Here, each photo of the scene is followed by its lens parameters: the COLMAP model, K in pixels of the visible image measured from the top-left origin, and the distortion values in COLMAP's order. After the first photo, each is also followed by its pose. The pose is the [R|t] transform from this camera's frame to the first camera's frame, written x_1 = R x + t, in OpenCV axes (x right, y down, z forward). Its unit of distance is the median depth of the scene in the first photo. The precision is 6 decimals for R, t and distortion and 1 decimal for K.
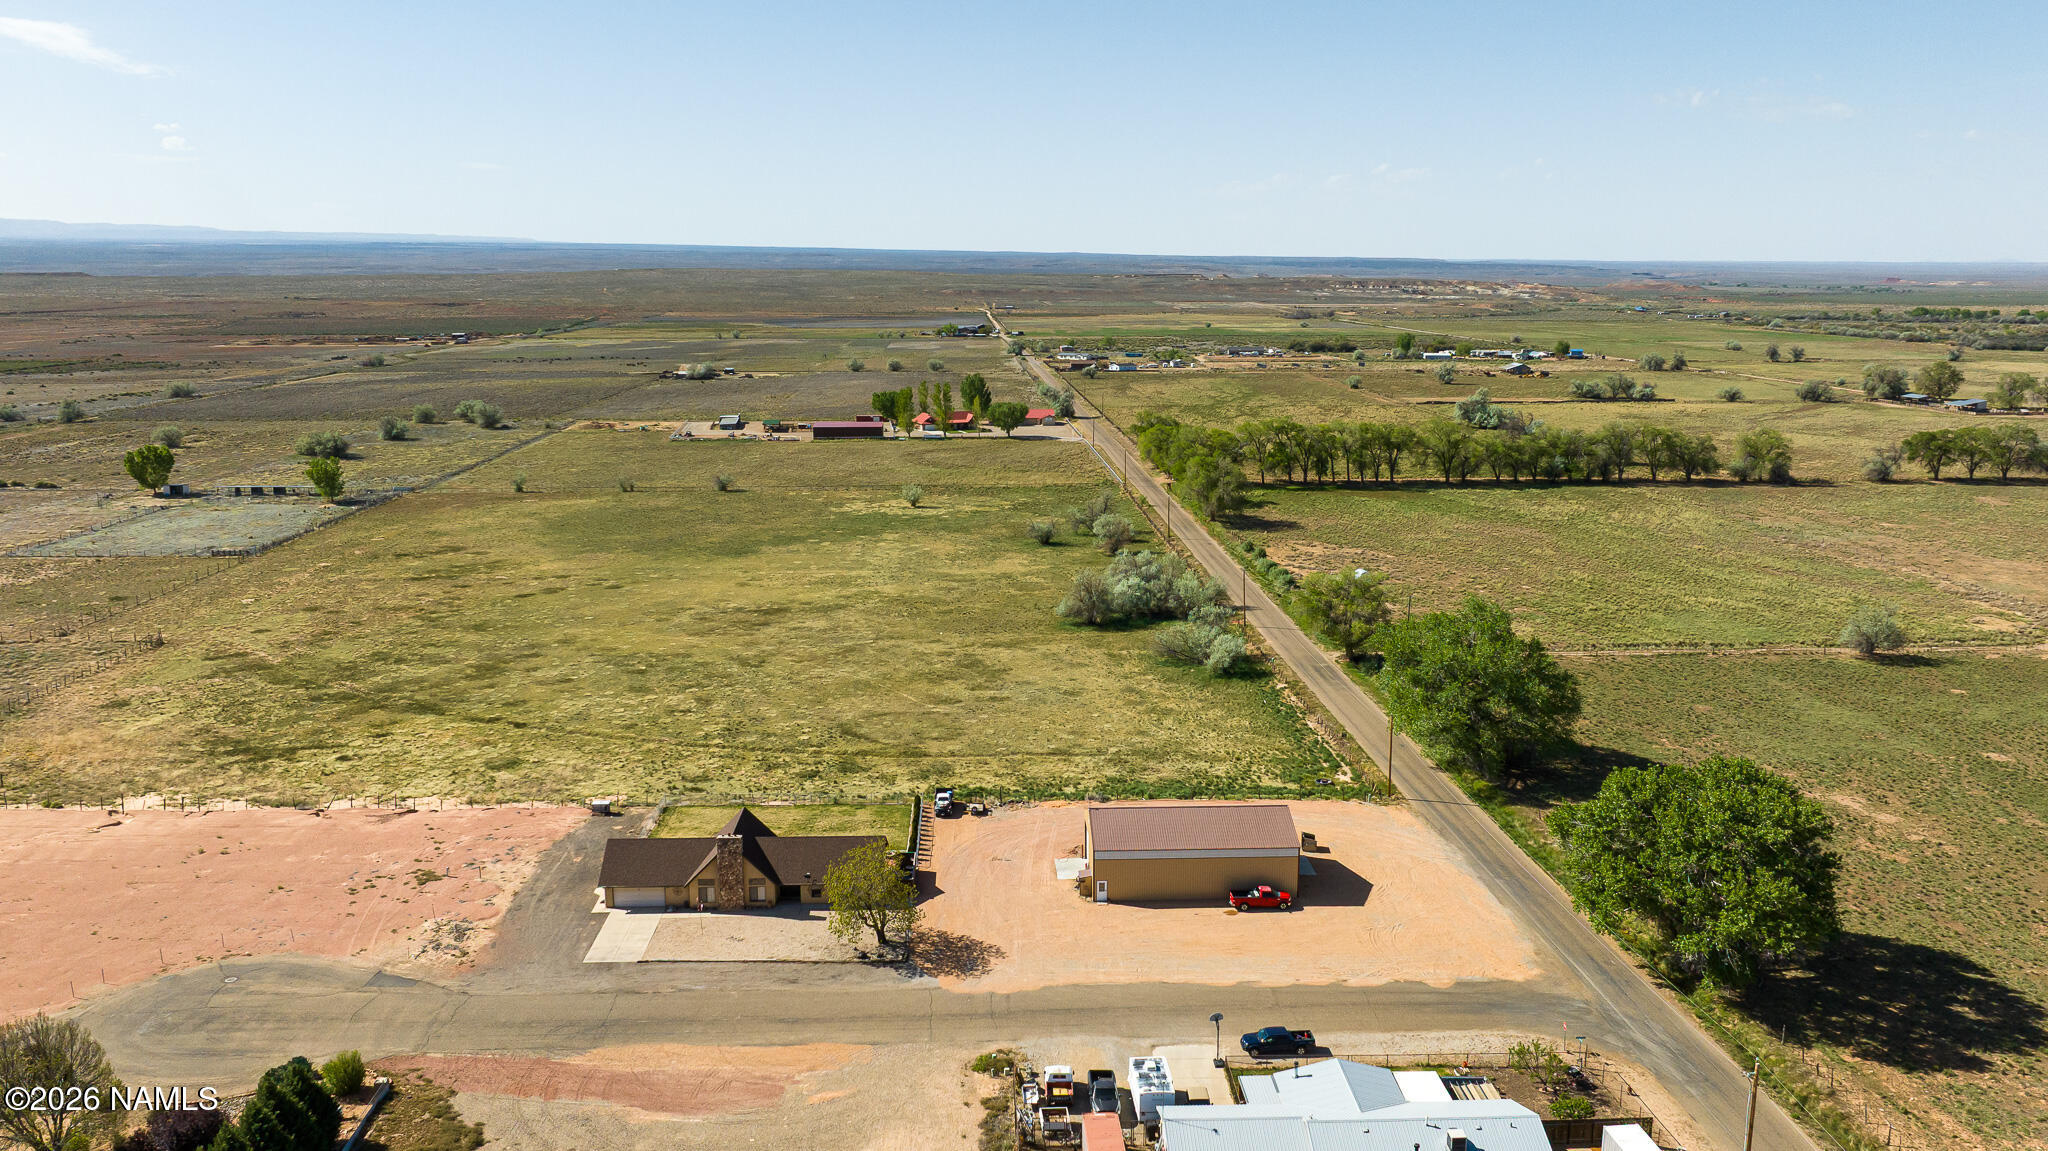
lens RADIAL K [[1583.7, 0, 1035.9], [0, 1583.7, 579.0], [0, 0, 1]] dist [-0.002185, -0.037556]
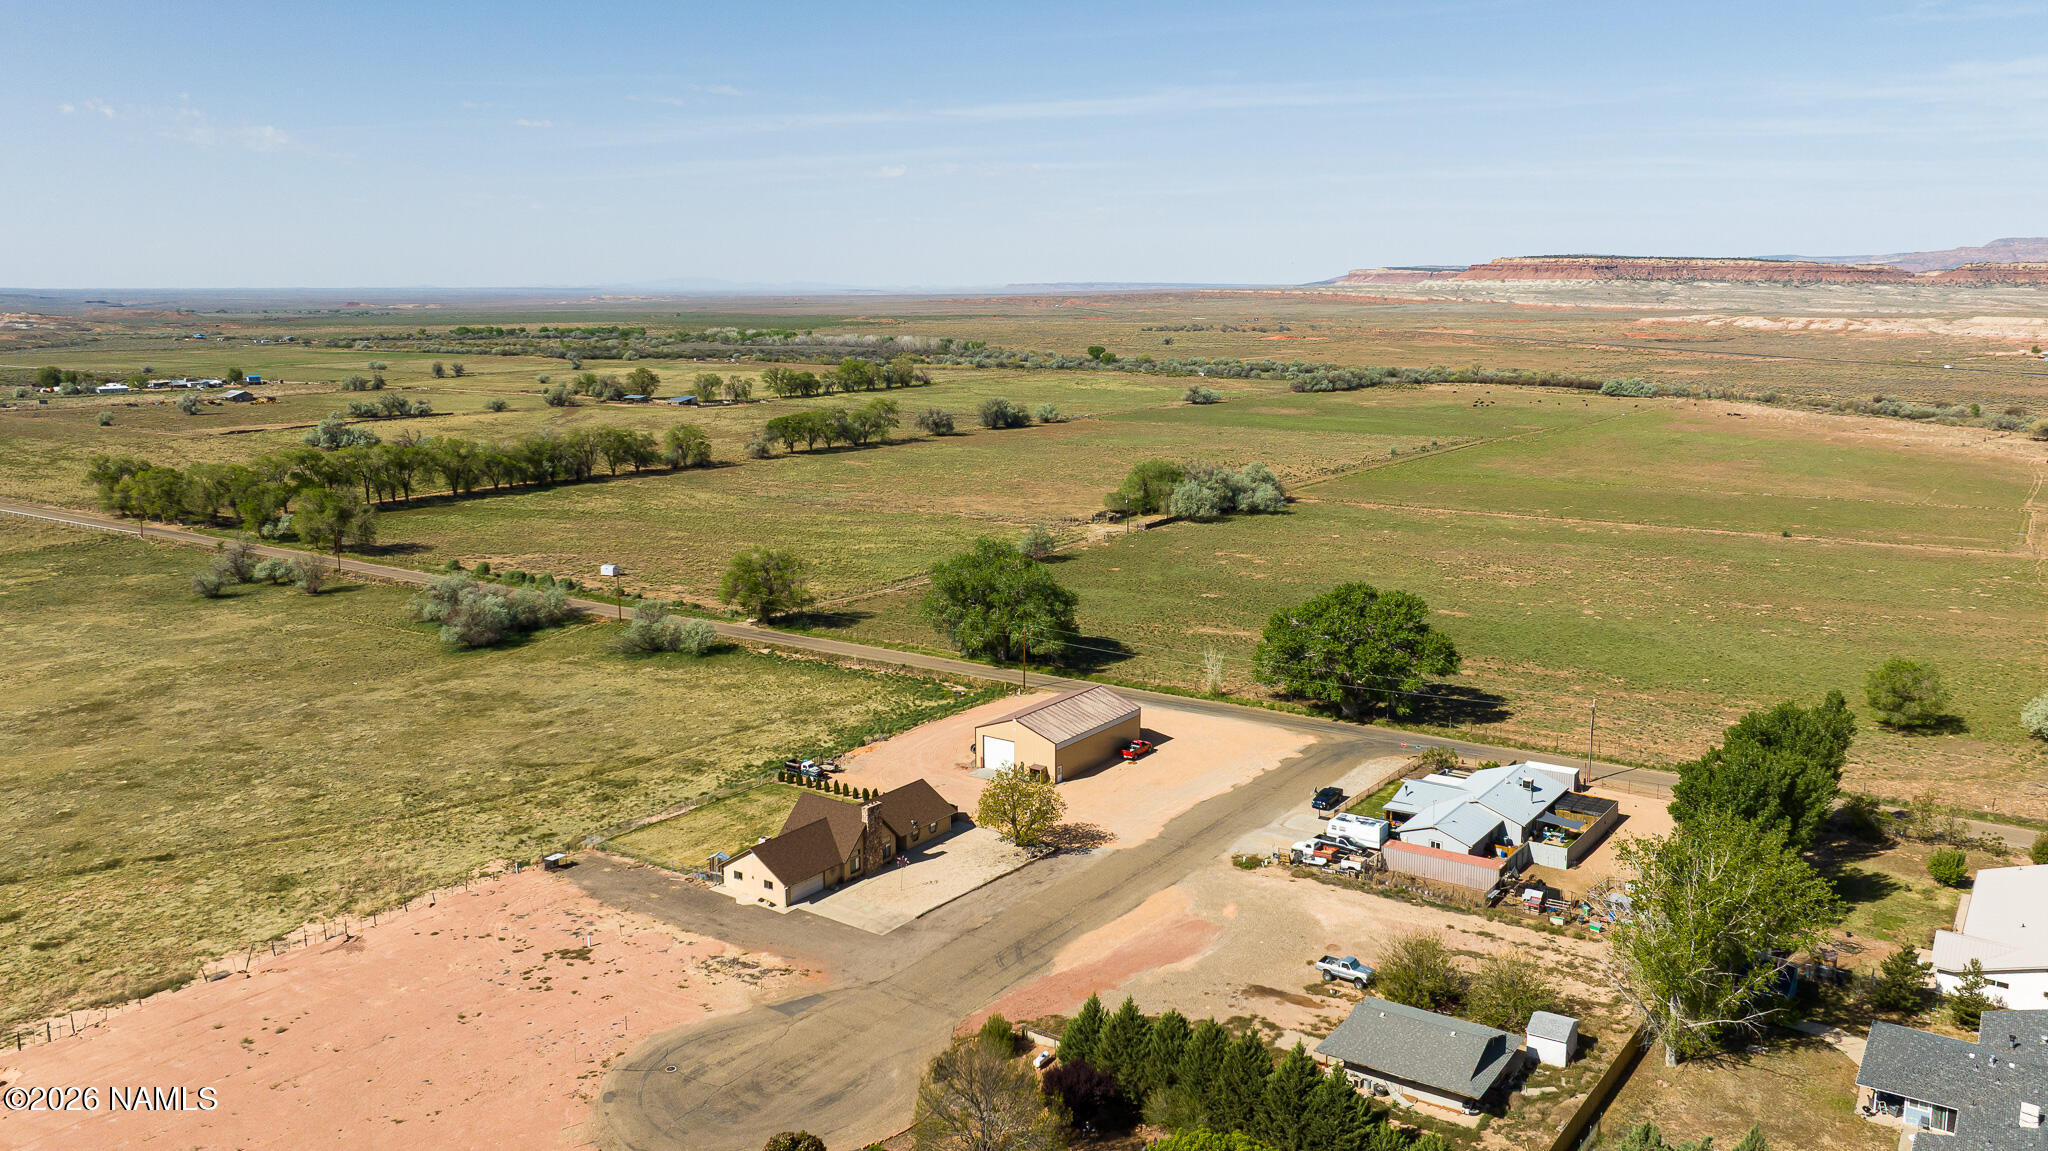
lens RADIAL K [[1518.0, 0, 1024.0], [0, 1518.0, 575.5], [0, 0, 1]] dist [-0.017273, -0.005402]
pose [[0.614023, -0.146364, 0.775599, -0.642342], [0.154433, 0.985941, 0.063797, -0.031135], [-0.774033, 0.080606, 0.627994, 0.171697]]
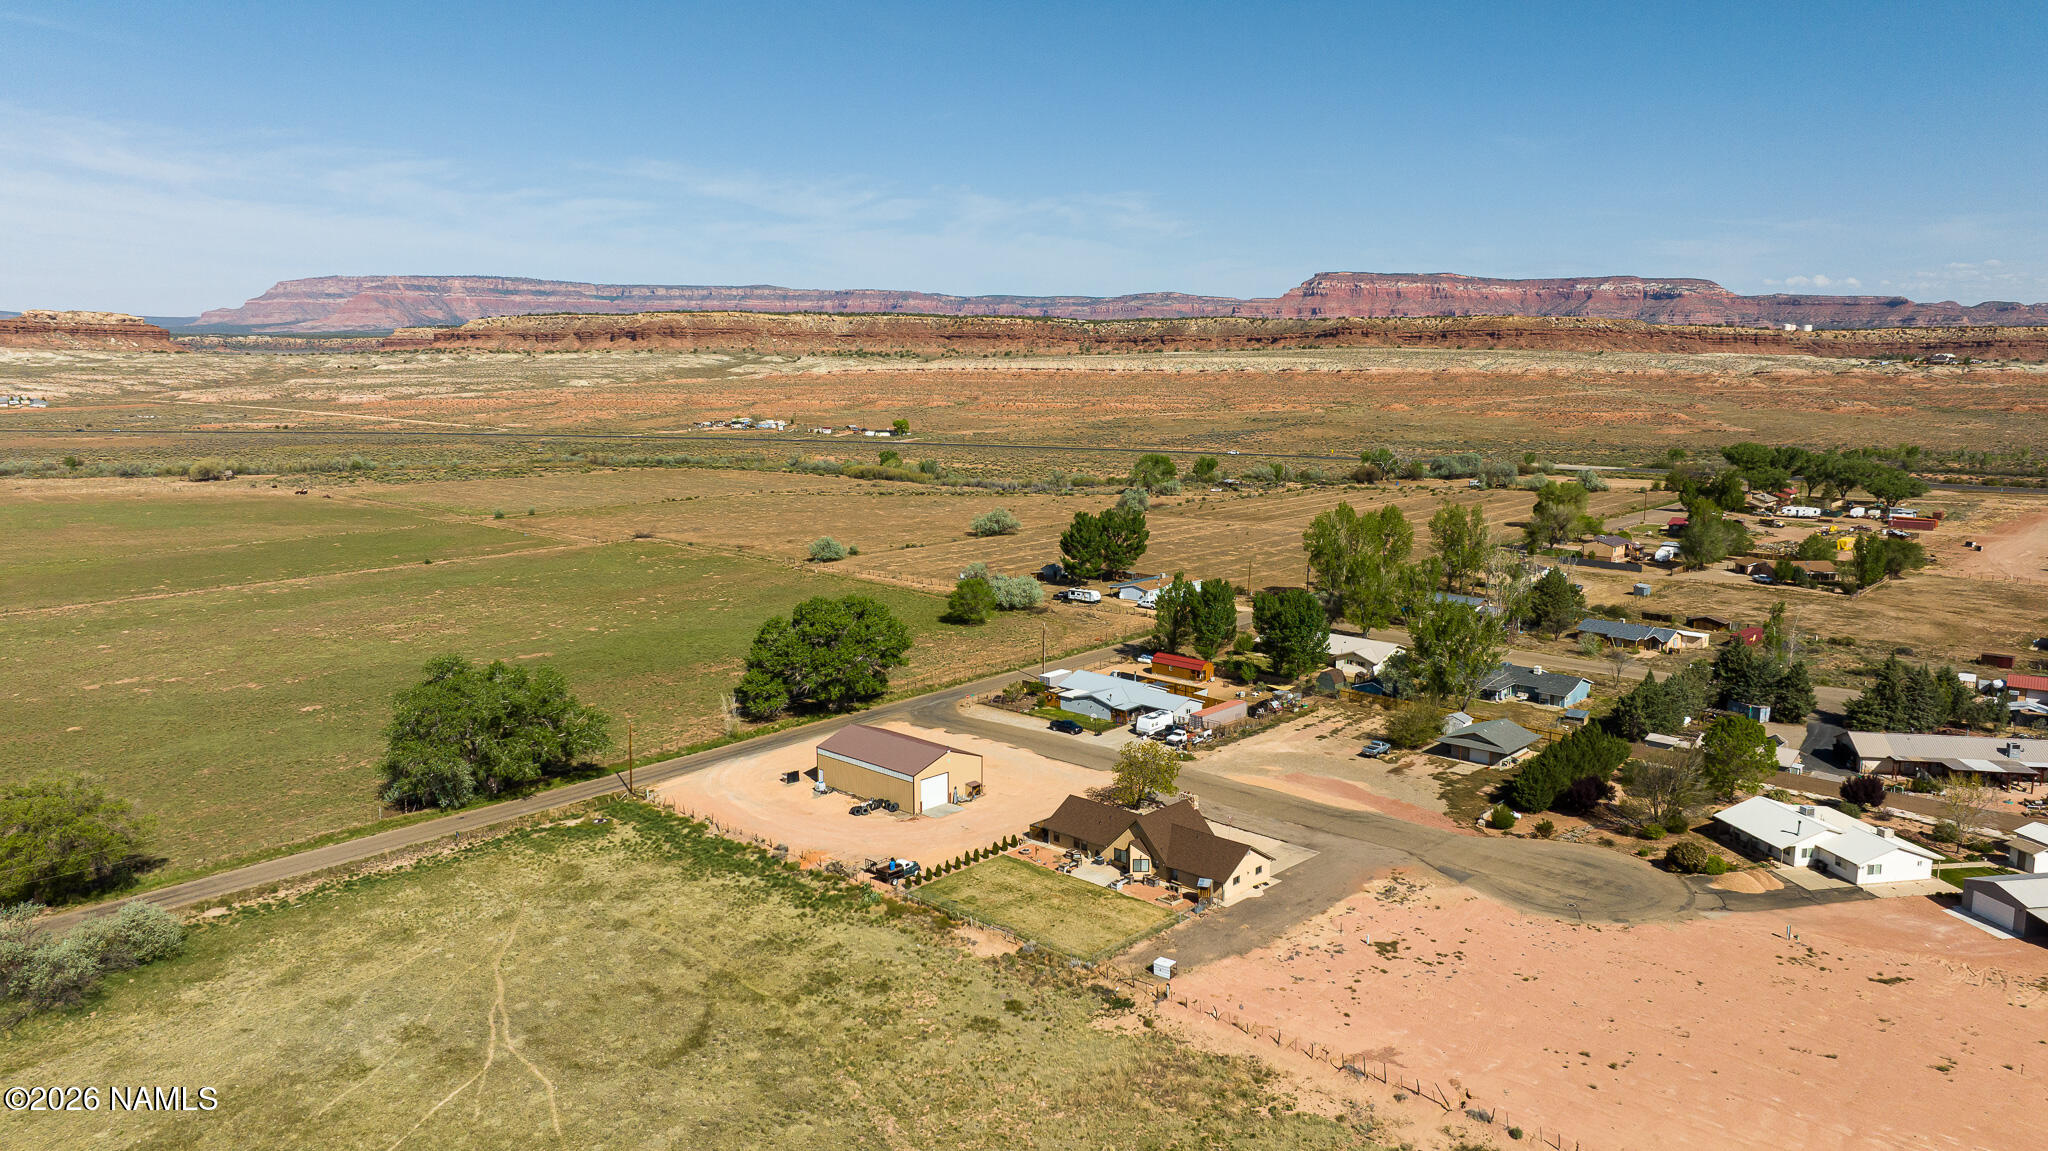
lens RADIAL K [[1430.3, 0, 1024.0], [0, 1430.3, 575.5], [0, 0, 1]] dist [-0.049555, 0.065949]
pose [[-0.692628, -0.113591, 0.712294, -0.621218], [0.143254, 0.946186, 0.290189, -0.243616], [-0.706926, 0.303032, -0.639083, 1.230512]]
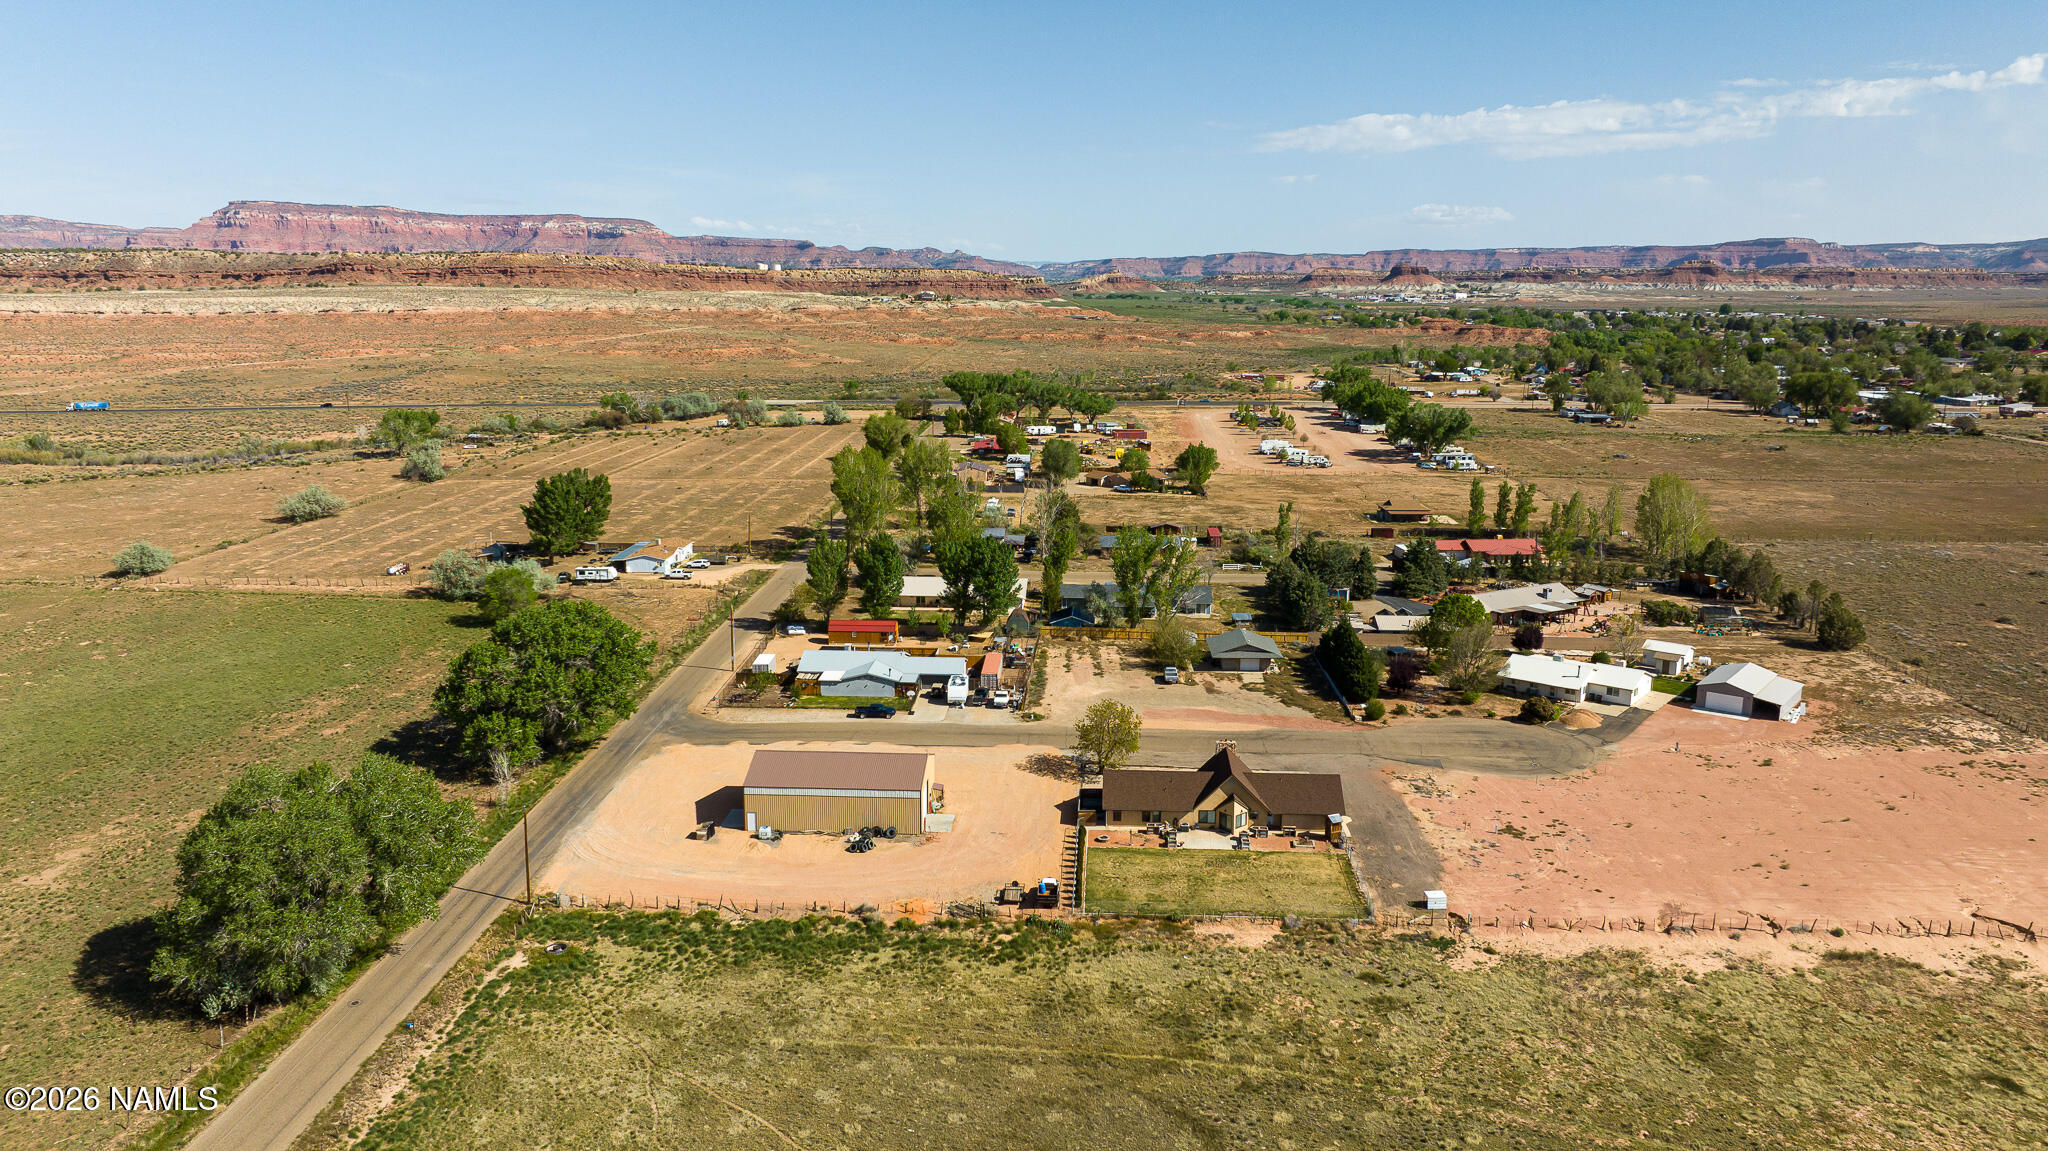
lens RADIAL K [[1430.3, 0, 1024.0], [0, 1430.3, 575.5], [0, 0, 1]] dist [-0.049555, 0.065949]
pose [[-0.994870, -0.024974, 0.098035, -0.098998], [0.015017, 0.921859, 0.387234, -0.276476], [-0.100045, 0.386719, -0.916755, 1.392819]]
